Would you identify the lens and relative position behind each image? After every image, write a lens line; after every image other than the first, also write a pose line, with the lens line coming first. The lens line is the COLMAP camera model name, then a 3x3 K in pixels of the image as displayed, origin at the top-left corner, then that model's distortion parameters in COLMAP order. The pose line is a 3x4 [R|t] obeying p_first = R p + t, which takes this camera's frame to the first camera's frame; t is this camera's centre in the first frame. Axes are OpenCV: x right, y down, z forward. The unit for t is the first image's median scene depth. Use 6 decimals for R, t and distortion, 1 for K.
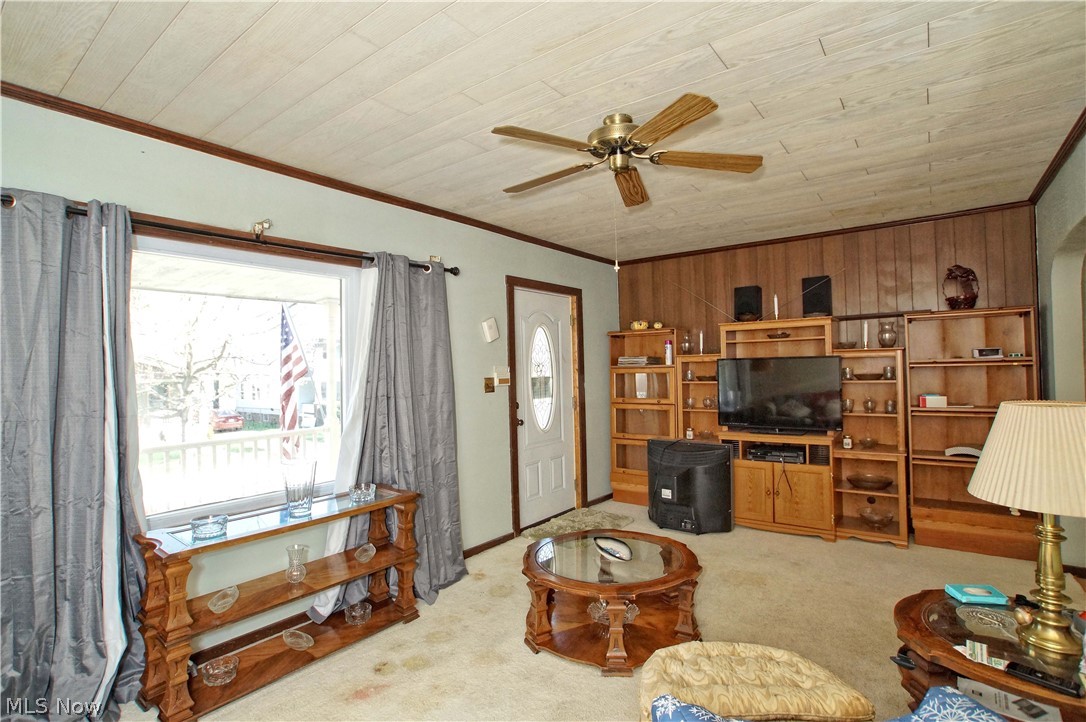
lens RADIAL K [[527.7, 0, 543.0], [0, 527.7, 361.0], [0, 0, 1]] dist [-0.071523, 0.033625]
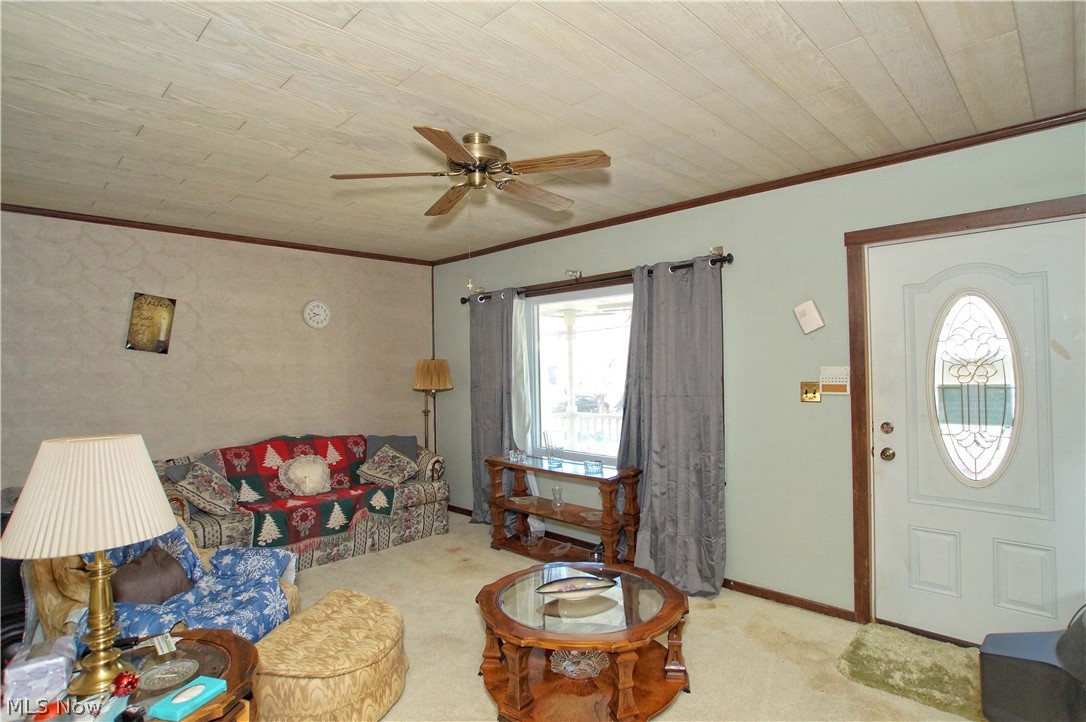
lens RADIAL K [[565.5, 0, 555.0], [0, 565.5, 358.4], [0, 0, 1]] dist [-0.063520, 0.029893]
pose [[-0.093789, 0.008578, -0.995555, 0.714282], [0.031772, 0.999479, 0.005619, -0.018188], [0.995085, -0.031104, -0.094013, 0.720096]]
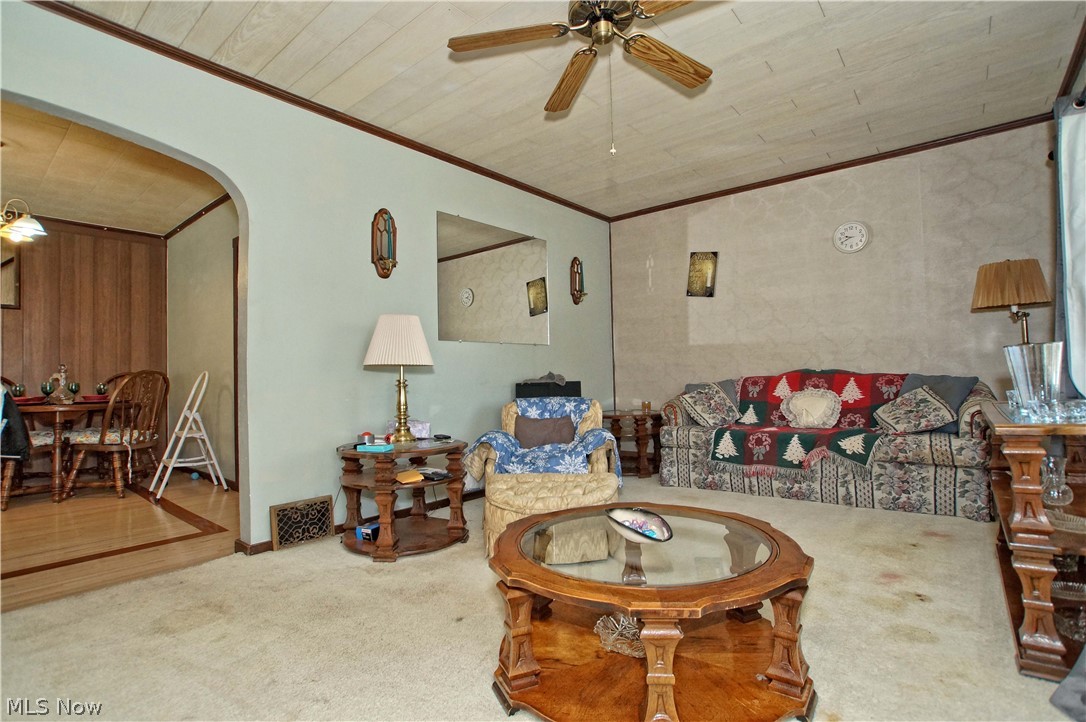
lens RADIAL K [[527.7, 0, 543.0], [0, 527.7, 361.0], [0, 0, 1]] dist [-0.071523, 0.033625]
pose [[-0.998942, 0.044361, 0.012089, 0.148567], [0.043798, 0.998095, -0.043443, 0.133700], [-0.013993, -0.042868, -0.998983, 1.089394]]
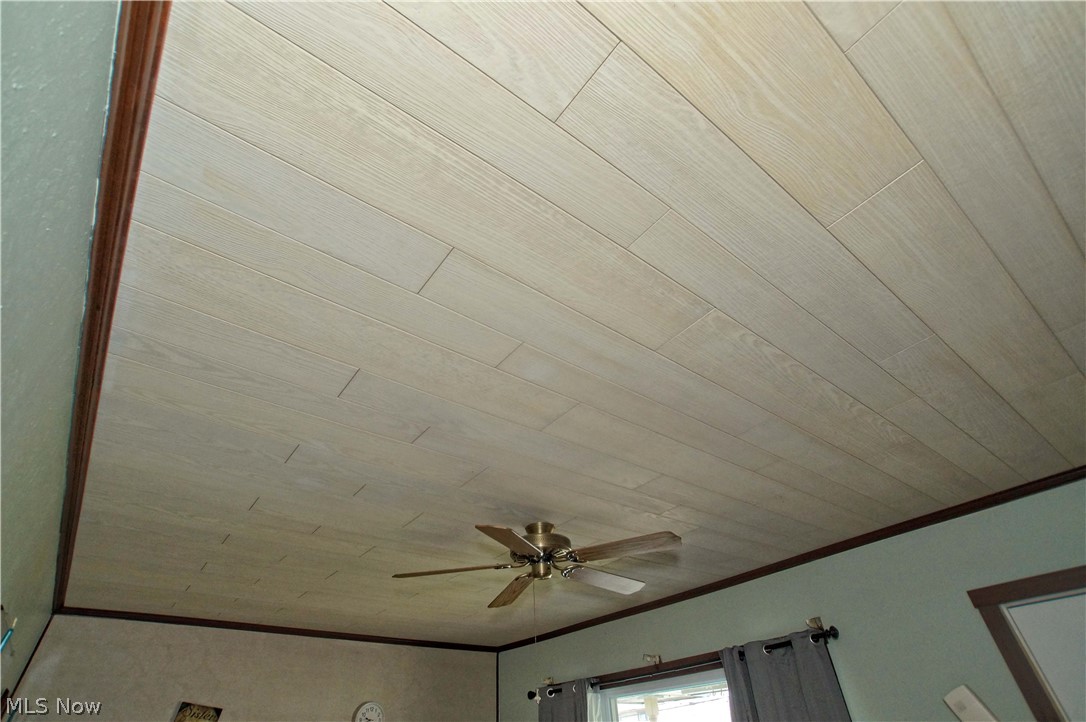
lens RADIAL K [[527.7, 0, 543.0], [0, 527.7, 361.0], [0, 0, 1]] dist [-0.071523, 0.033625]
pose [[-0.235731, -0.571390, -0.786094, 0.658728], [0.063215, 0.798161, -0.599118, -0.062551], [0.969760, -0.190924, -0.152031, 0.708969]]
